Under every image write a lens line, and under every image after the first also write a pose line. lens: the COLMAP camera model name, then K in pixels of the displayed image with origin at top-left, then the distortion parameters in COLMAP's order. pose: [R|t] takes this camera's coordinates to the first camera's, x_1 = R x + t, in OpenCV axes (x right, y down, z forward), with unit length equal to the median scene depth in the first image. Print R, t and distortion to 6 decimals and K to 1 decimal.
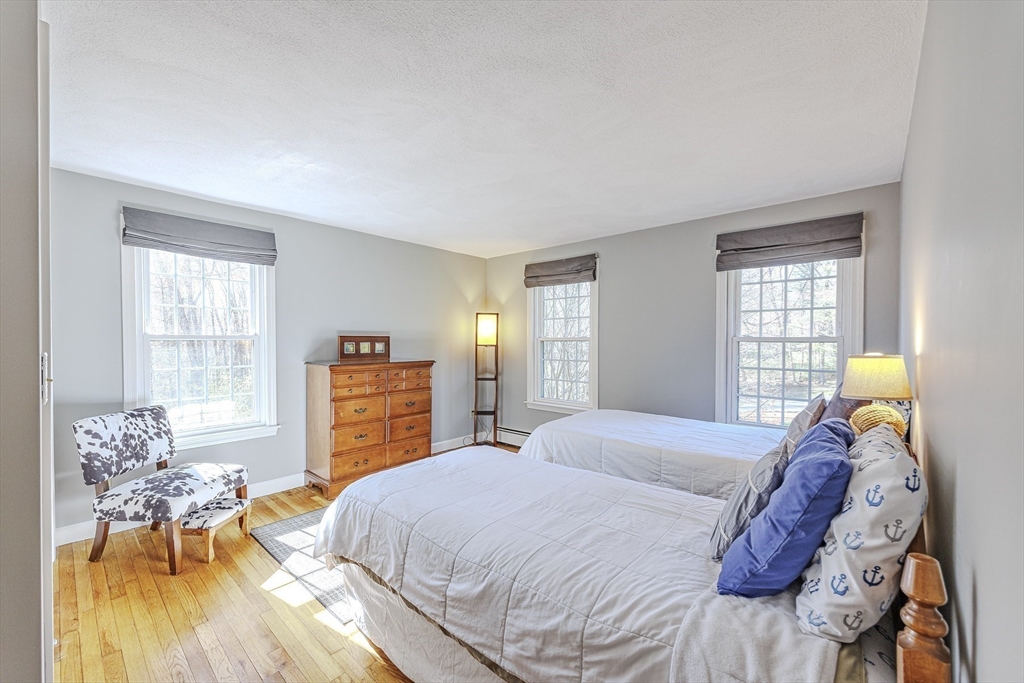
lens RADIAL K [[412.1, 0, 510.6], [0, 412.1, 341.5], [0, 0, 1]] dist [-0.000379, -0.000335]
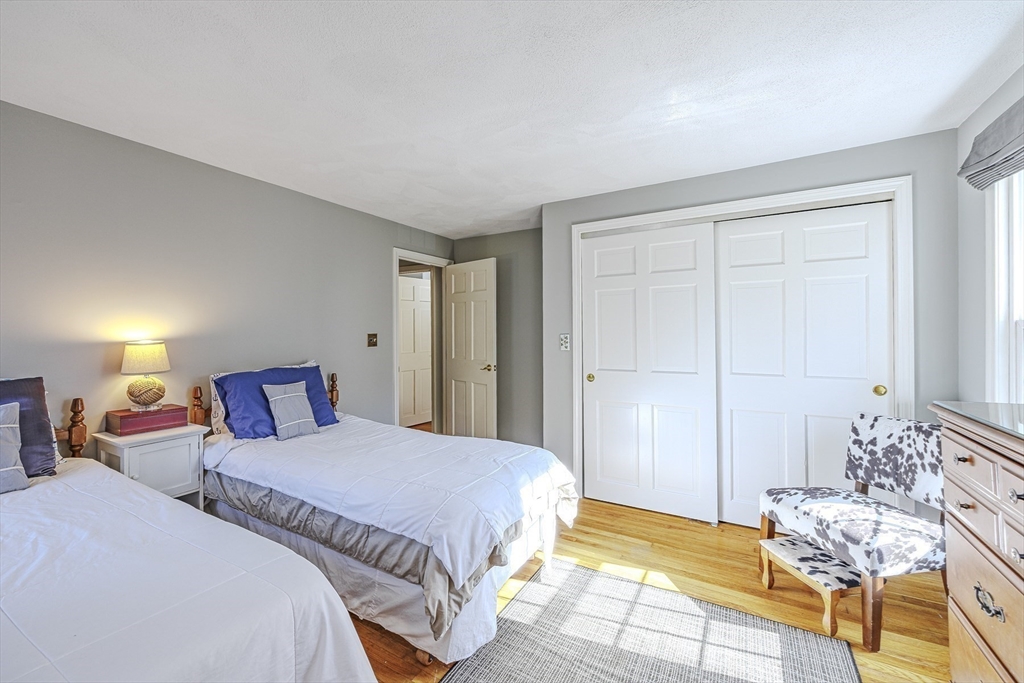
lens RADIAL K [[412.1, 0, 513.6], [0, 412.1, 336.4], [0, 0, 1]] dist [-0.000379, -0.000335]
pose [[-0.978341, 0.002283, -0.206988, -0.031076], [-0.000274, 0.999924, 0.012324, -0.000660], [0.207001, 0.012114, -0.978266, 1.612611]]
